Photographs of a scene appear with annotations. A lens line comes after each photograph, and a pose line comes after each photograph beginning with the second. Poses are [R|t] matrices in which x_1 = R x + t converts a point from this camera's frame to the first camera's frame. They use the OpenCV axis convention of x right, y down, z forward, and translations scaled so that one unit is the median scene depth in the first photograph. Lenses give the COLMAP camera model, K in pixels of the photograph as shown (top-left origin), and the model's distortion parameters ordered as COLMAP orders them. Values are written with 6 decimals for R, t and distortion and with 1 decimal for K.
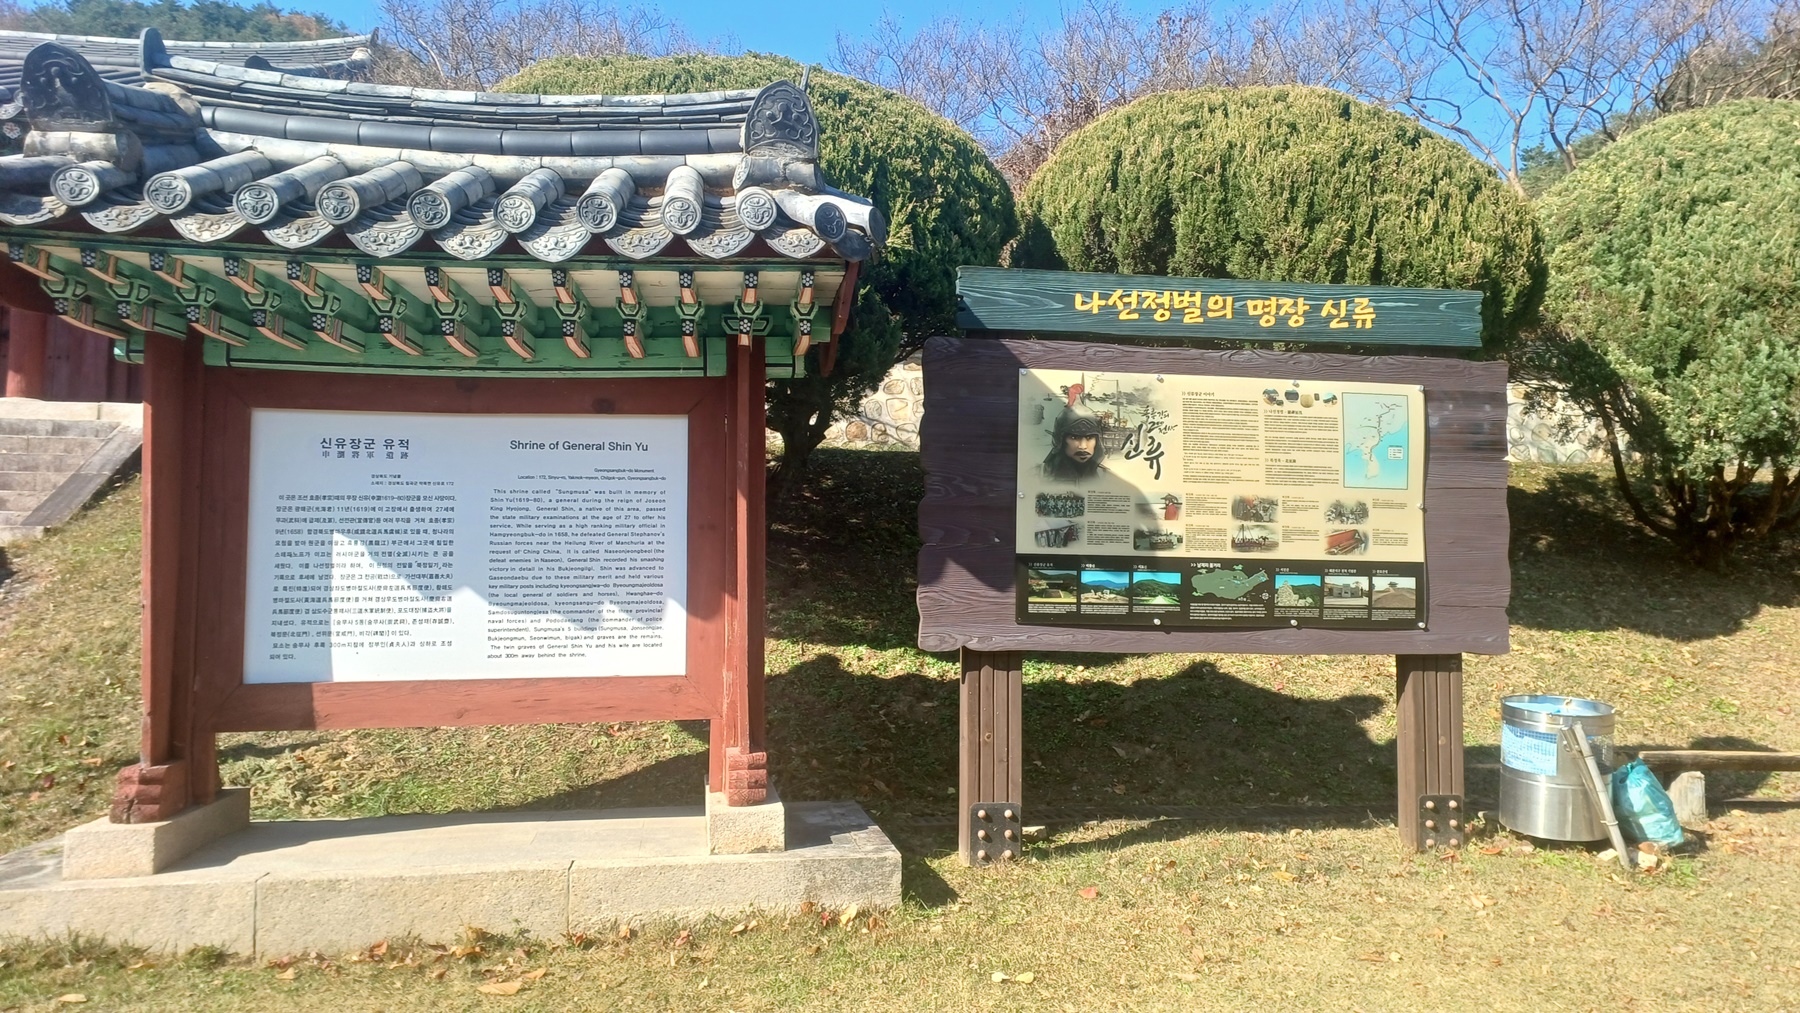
lens RADIAL K [[1167.9, 0, 900.0], [0, 1167.9, 506.5], [0, 0, 1]] dist [0.086295, -0.077429]
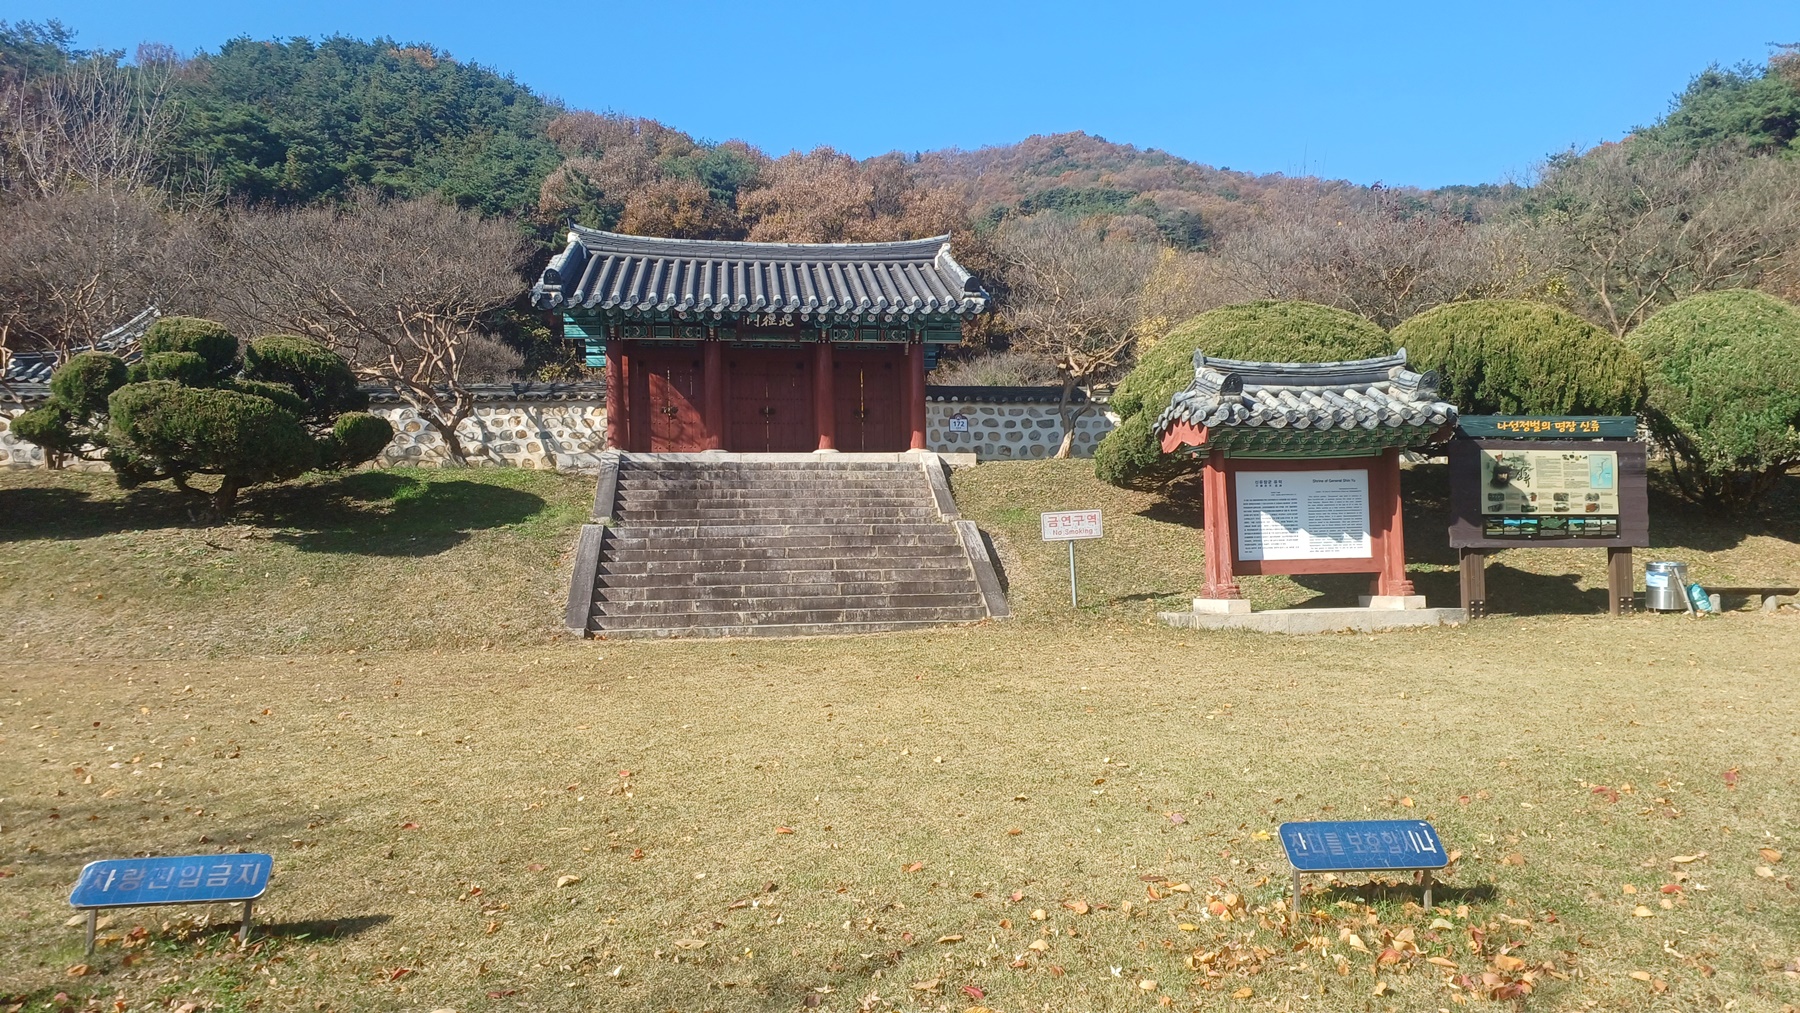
lens RADIAL K [[1193.1, 0, 901.8], [0, 1193.1, 496.0], [0, 0, 1]] dist [0.025405, -0.001220]
pose [[0.999770, -0.021038, -0.004186, -1.317247], [0.021069, 0.999749, 0.007633, -0.057223], [0.004024, -0.007719, 0.999962, -1.969923]]
